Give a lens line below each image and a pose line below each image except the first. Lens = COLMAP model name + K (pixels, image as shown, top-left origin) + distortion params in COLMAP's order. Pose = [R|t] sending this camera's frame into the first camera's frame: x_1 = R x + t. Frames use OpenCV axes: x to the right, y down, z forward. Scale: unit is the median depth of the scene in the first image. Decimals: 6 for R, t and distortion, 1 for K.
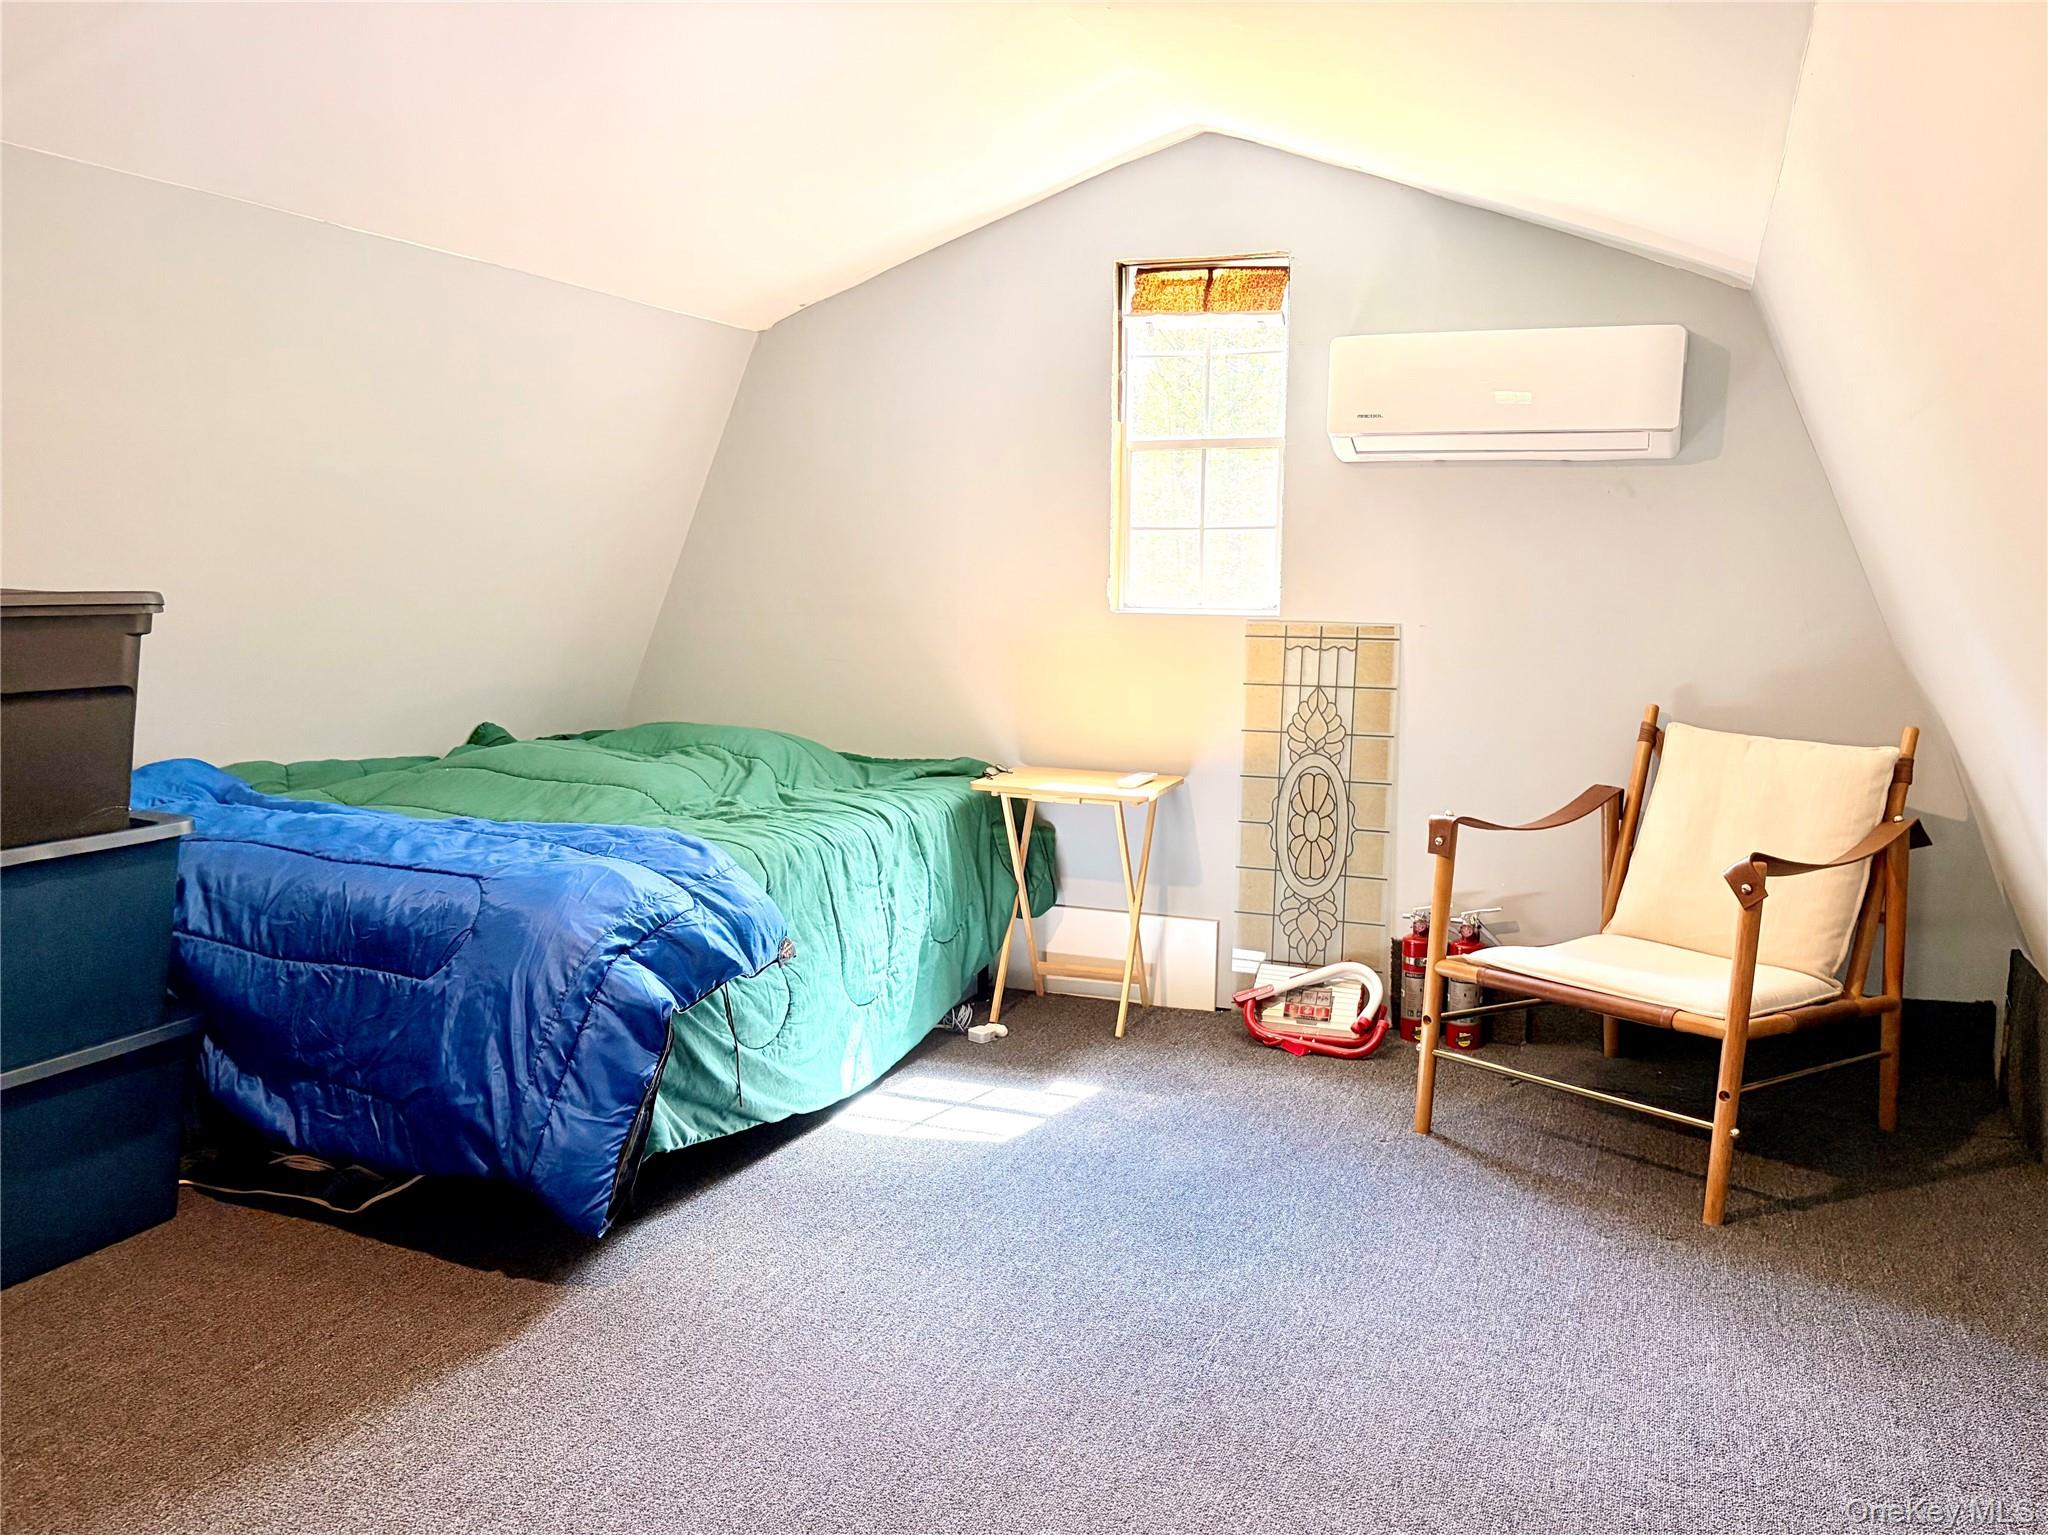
lens RADIAL K [[1716.4, 0, 1024.9], [0, 1716.4, 814.9], [0, 0, 1]] dist [0.019510, -0.001911]
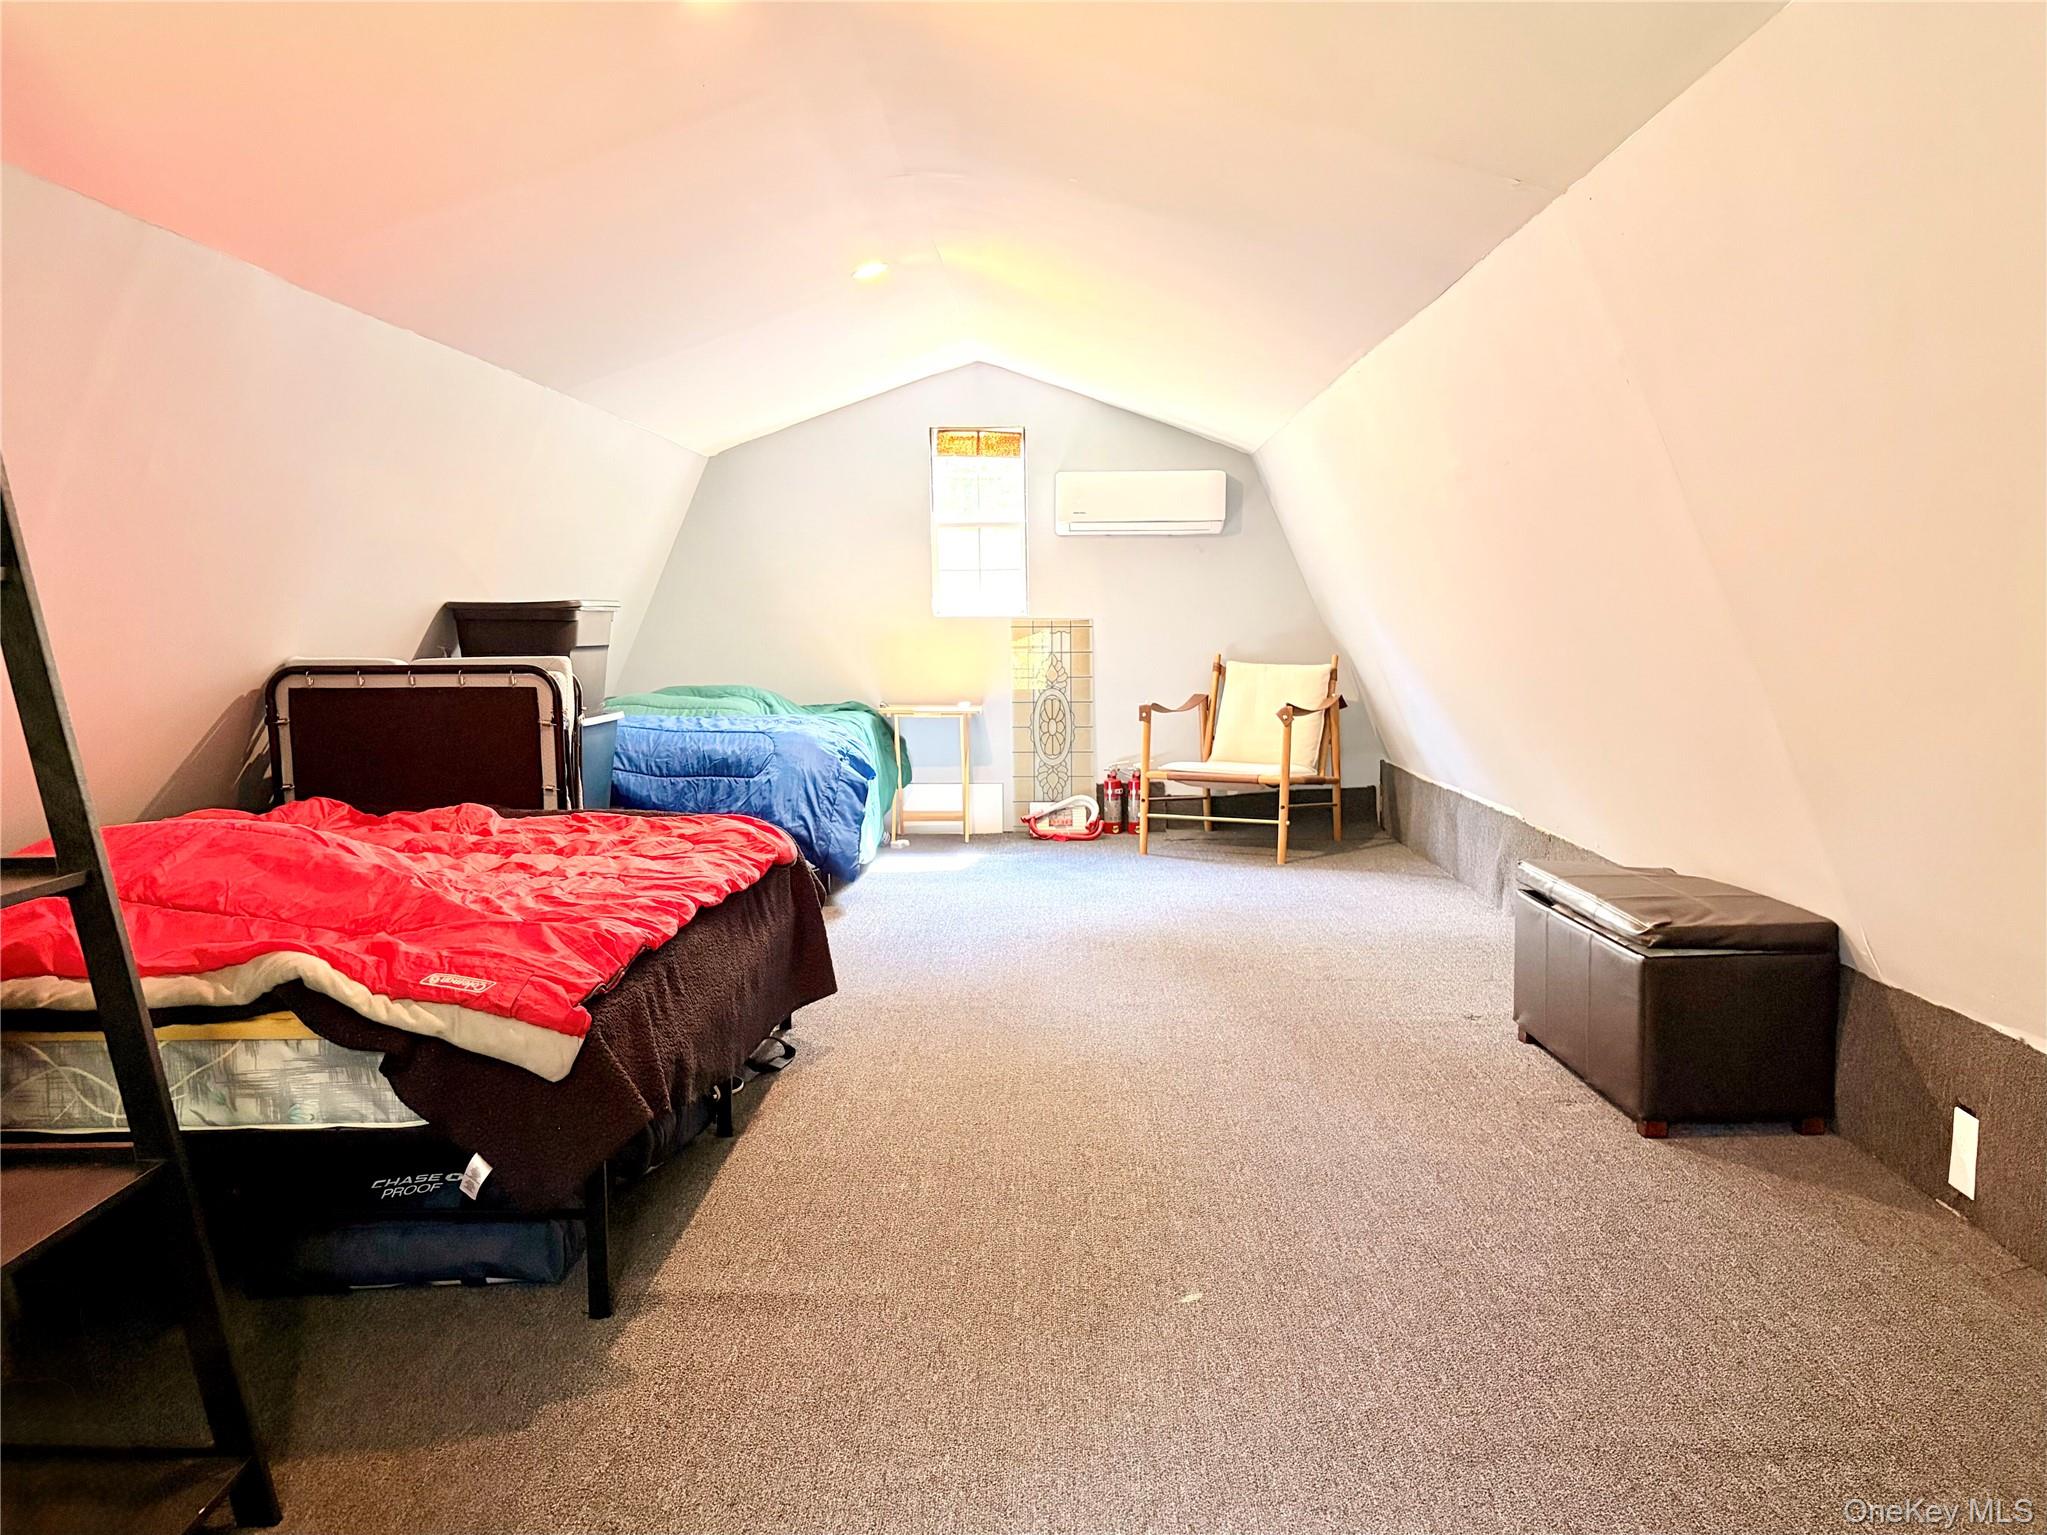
lens RADIAL K [[1715.6, 0, 1024.4], [0, 1715.6, 814.9], [0, 0, 1]] dist [0.019510, -0.001911]
pose [[0.940362, -0.059504, 0.334931, -0.514832], [0.070069, 0.997351, -0.019538, 0.142263], [-0.332881, 0.041841, 0.942040, -0.786085]]
